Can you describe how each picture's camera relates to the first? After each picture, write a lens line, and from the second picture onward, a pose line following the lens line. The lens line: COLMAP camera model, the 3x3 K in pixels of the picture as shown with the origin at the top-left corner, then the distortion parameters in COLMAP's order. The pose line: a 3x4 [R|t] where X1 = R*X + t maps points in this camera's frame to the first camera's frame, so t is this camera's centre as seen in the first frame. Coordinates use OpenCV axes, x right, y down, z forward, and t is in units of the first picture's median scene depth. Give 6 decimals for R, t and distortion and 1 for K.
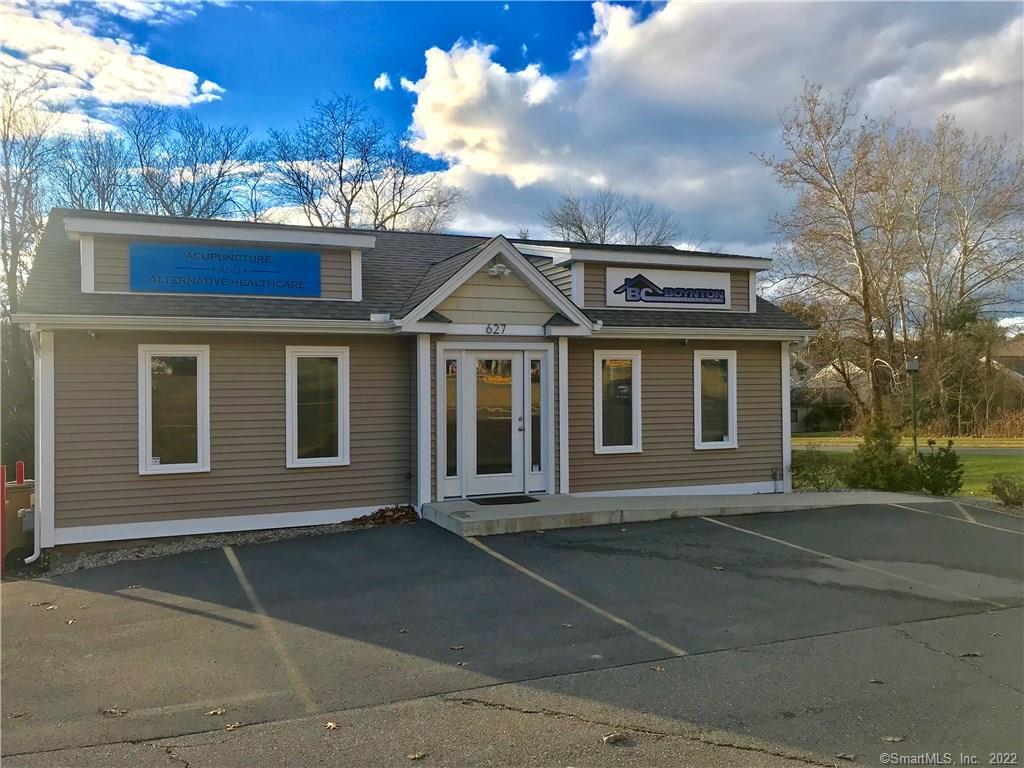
lens RADIAL K [[825.2, 0, 506.9], [0, 825.2, 383.6], [0, 0, 1]] dist [0.034100, -0.038661]
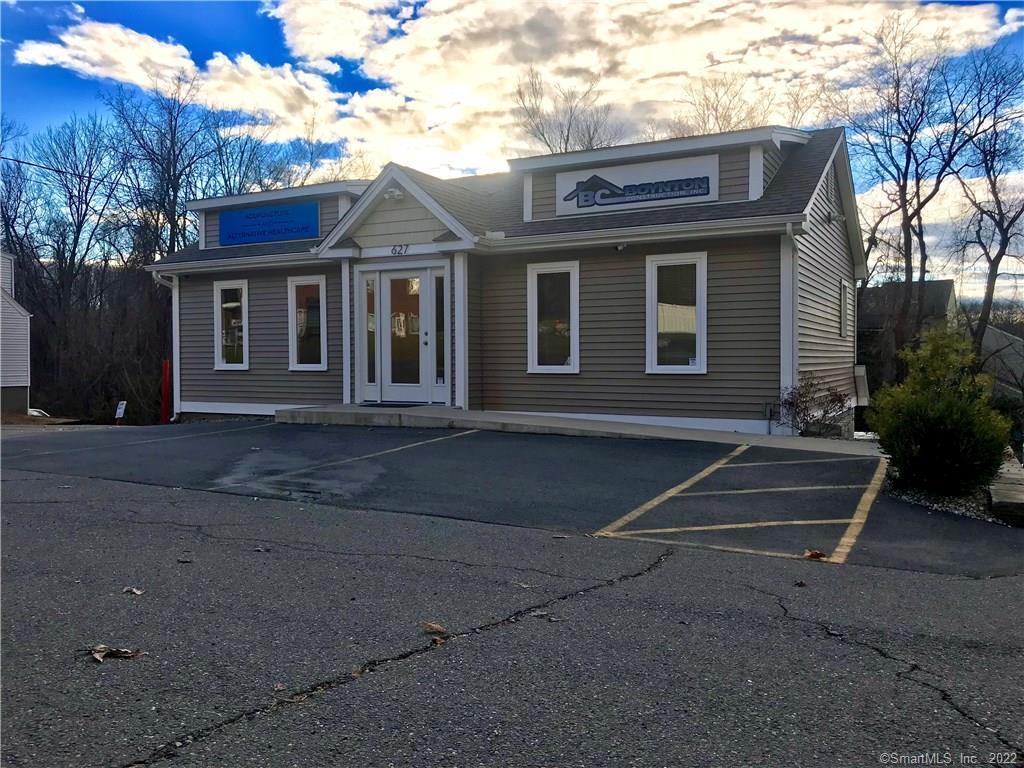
lens RADIAL K [[825.2, 0, 519.4], [0, 825.2, 370.1], [0, 0, 1]] dist [0.034100, -0.038661]
pose [[0.648457, 0.023349, -0.760893, 0.892319], [0.001395, 0.999491, 0.031859, 0.055699], [0.761250, -0.021721, 0.648095, 0.400297]]
